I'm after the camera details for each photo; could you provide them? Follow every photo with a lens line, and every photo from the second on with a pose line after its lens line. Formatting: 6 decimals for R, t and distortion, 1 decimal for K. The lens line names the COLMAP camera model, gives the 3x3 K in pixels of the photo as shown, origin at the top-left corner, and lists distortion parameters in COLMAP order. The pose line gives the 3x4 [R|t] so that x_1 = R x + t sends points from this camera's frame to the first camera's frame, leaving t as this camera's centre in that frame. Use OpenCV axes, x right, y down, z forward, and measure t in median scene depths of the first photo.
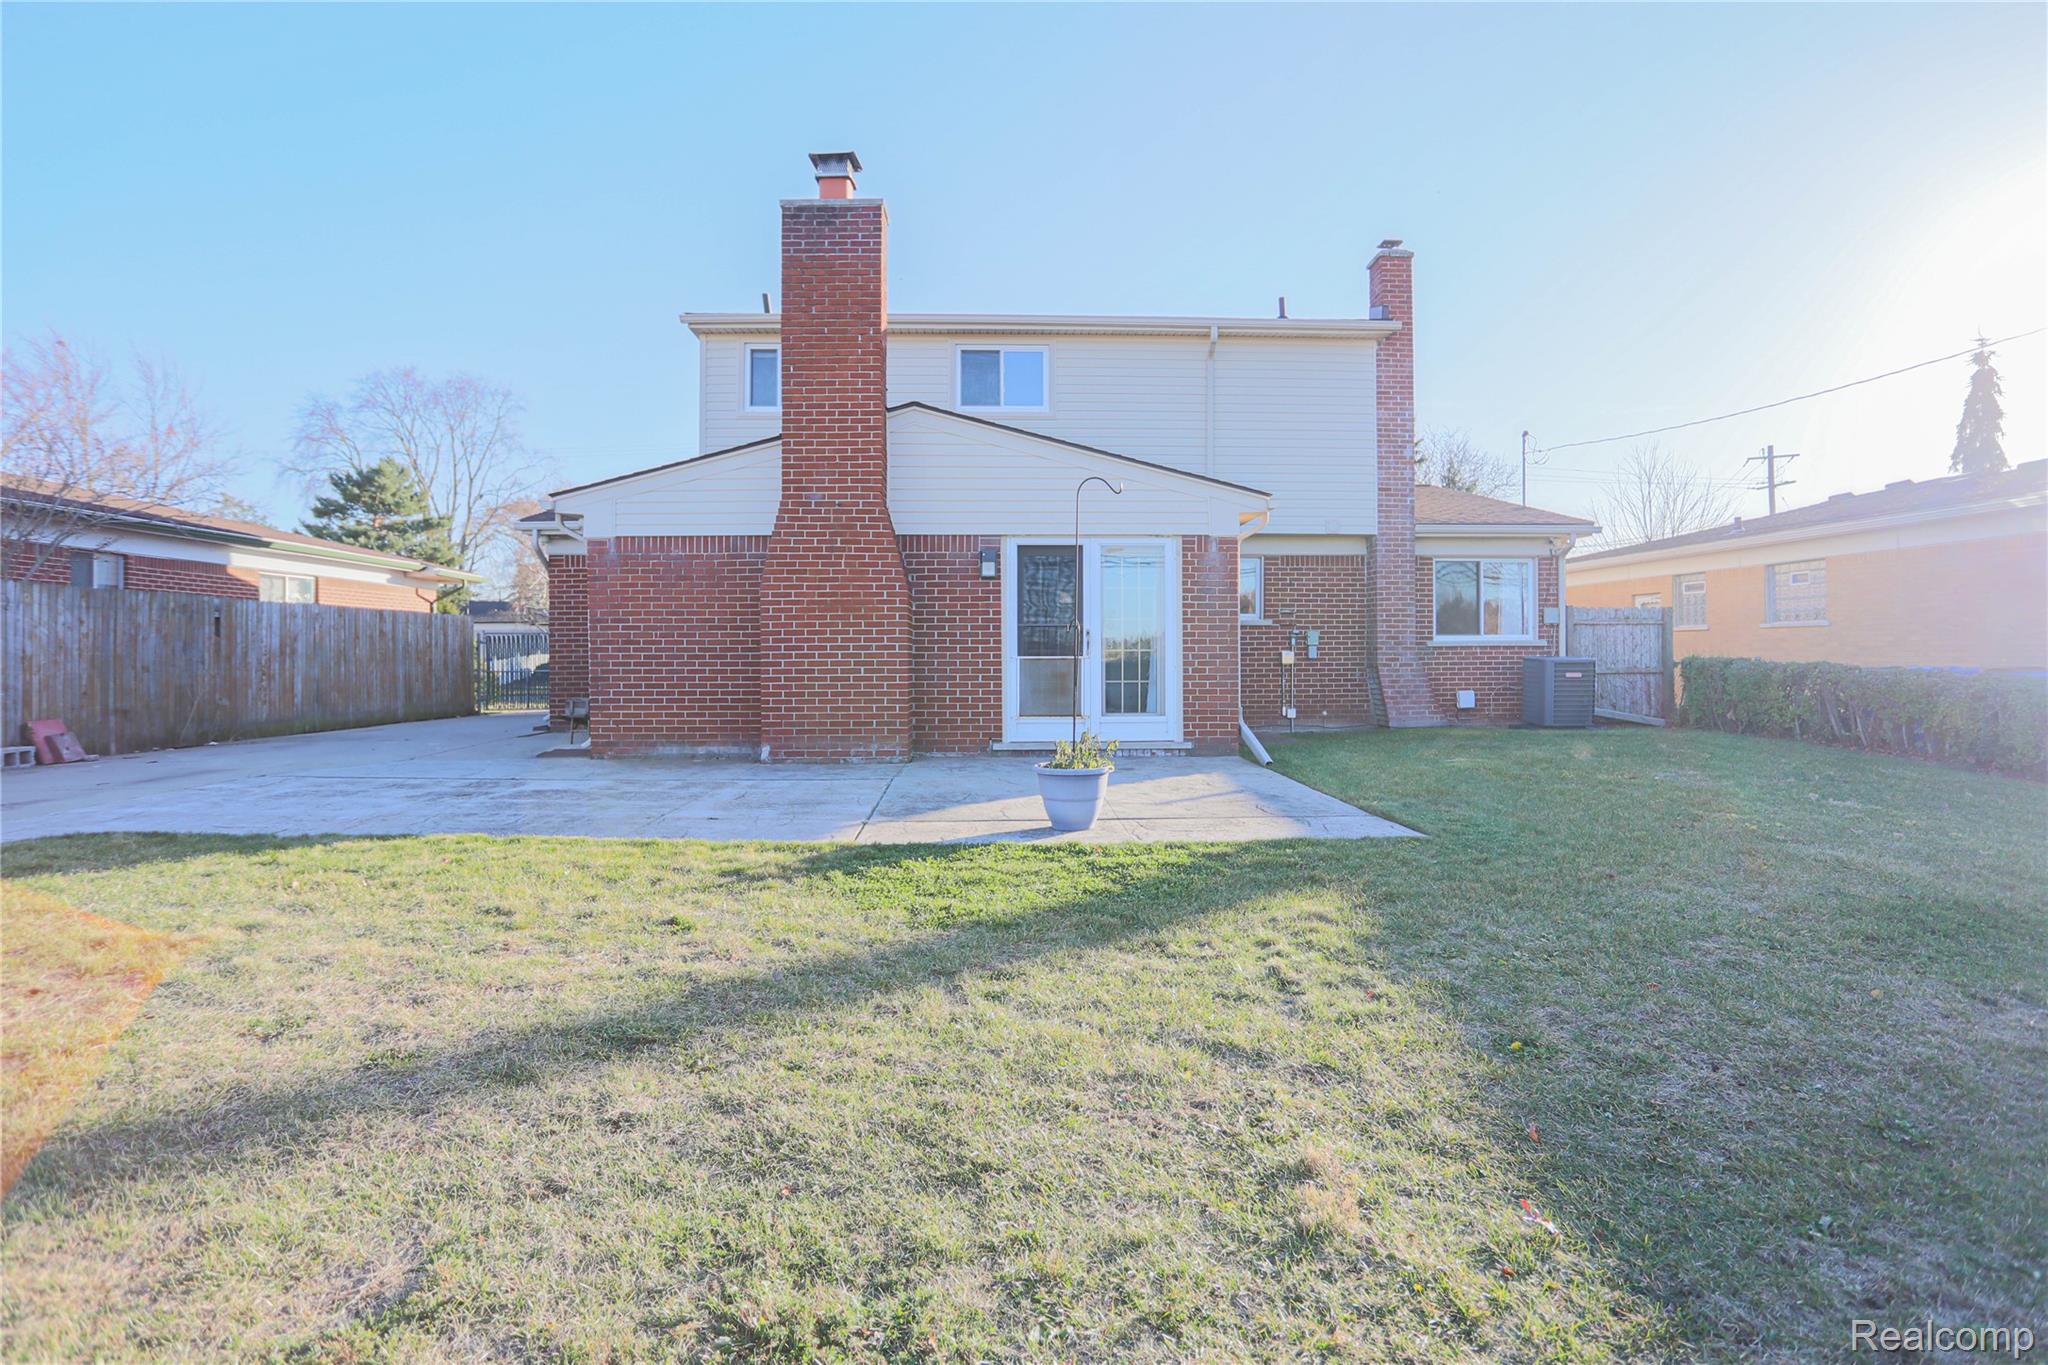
lens RADIAL K [[1065.5, 0, 1041.4], [0, 1065.5, 656.2], [0, 0, 1]] dist [-0.076811, 0.040869]
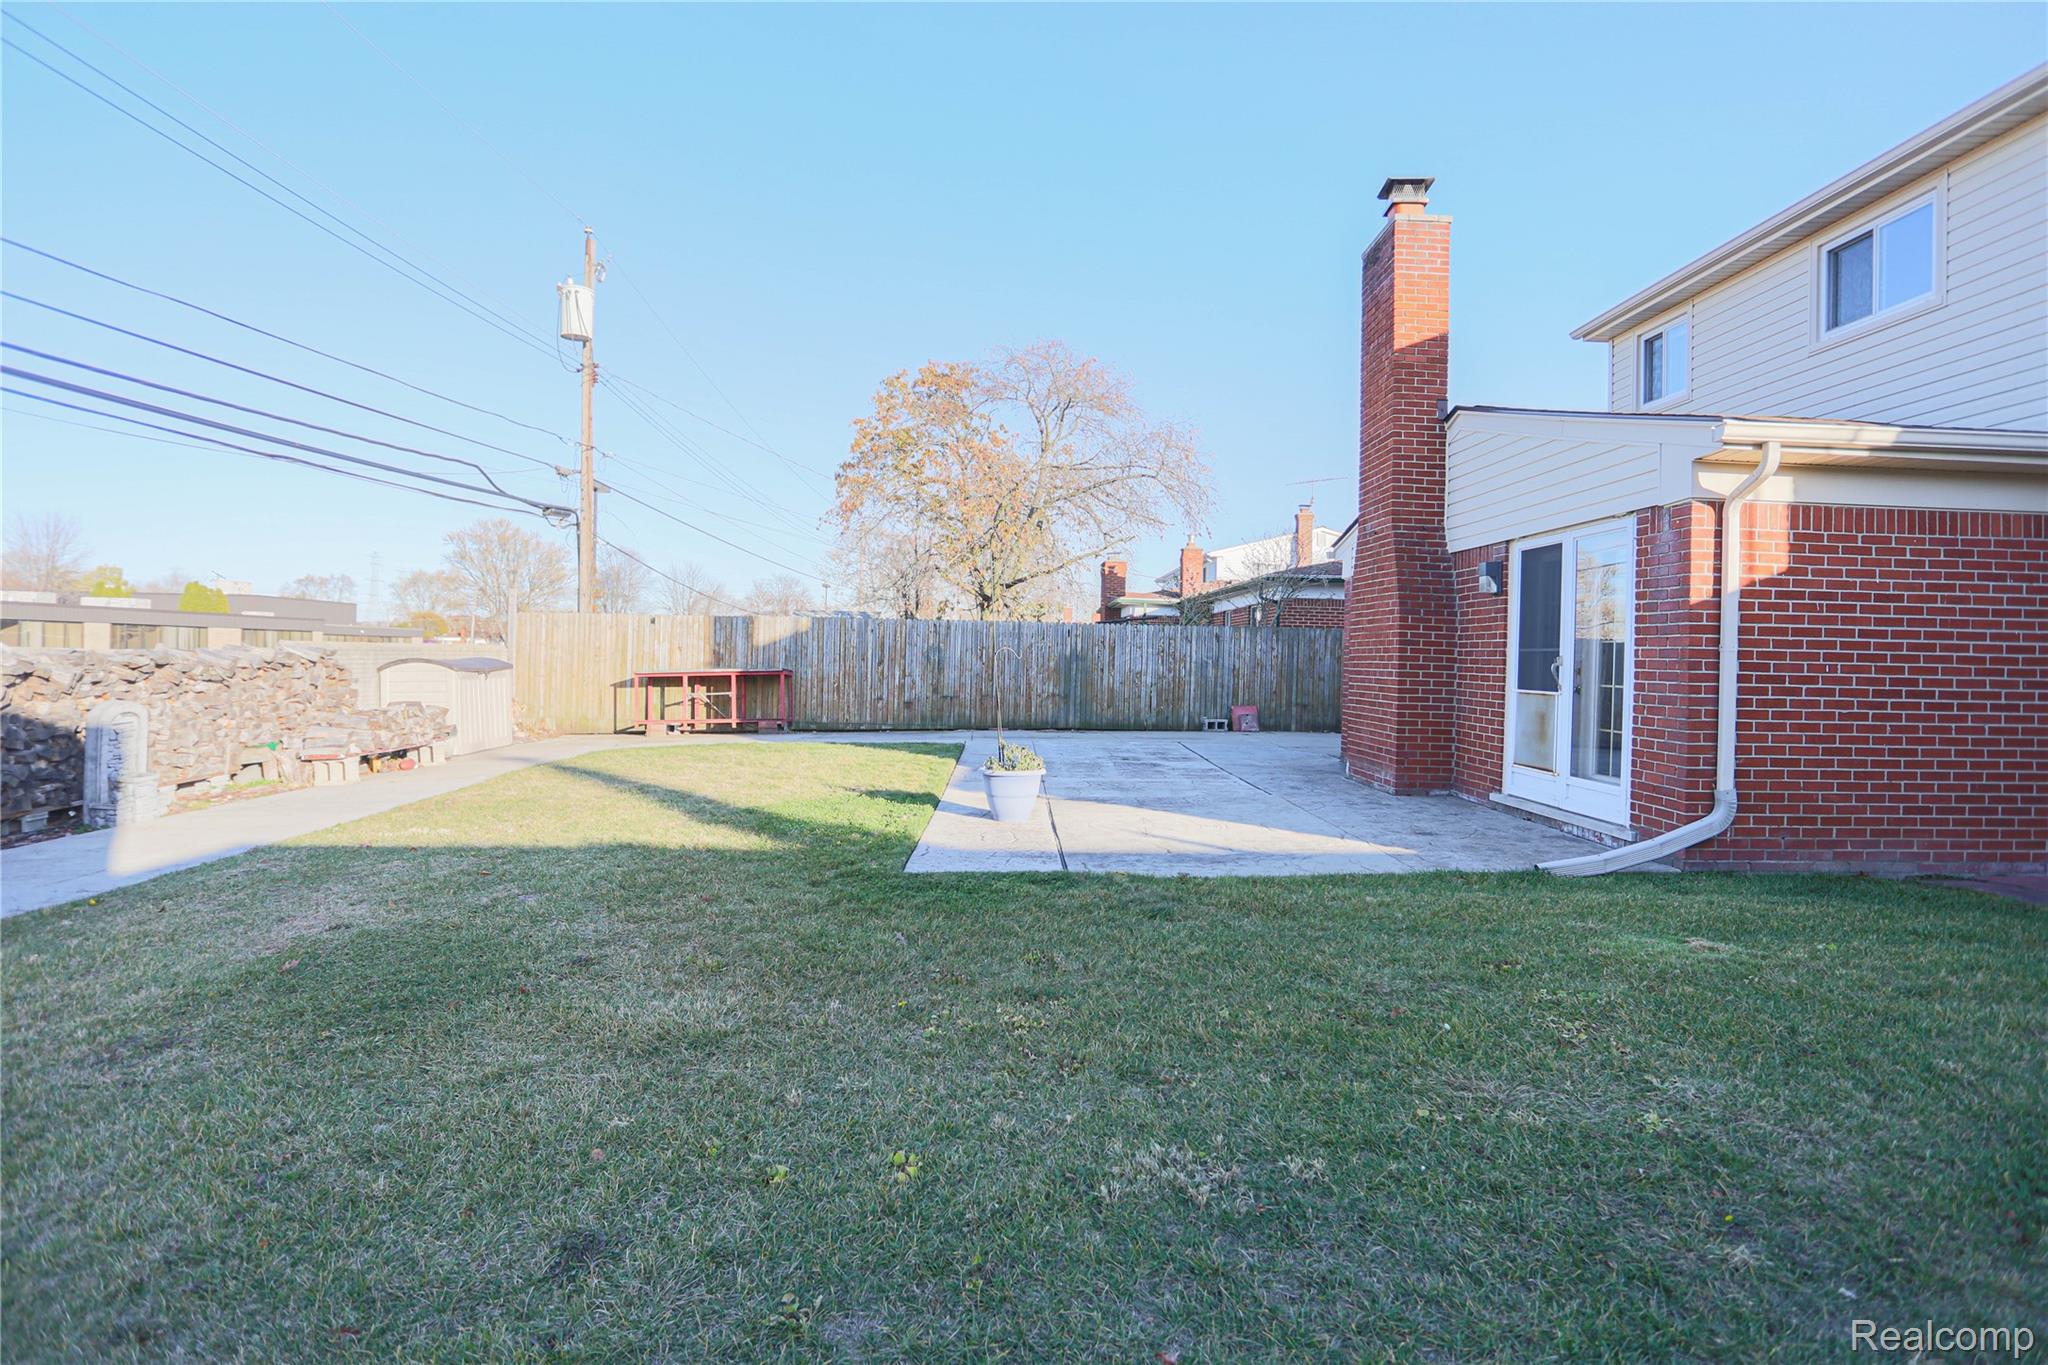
lens RADIAL K [[1065.5, 0, 1041.4], [0, 1065.5, 656.2], [0, 0, 1]] dist [-0.076811, 0.040869]
pose [[-0.014657, 0.003895, -0.999885, 0.774251], [-0.022405, 0.999740, 0.004223, -0.019994], [0.999642, 0.022464, -0.014566, 0.650815]]
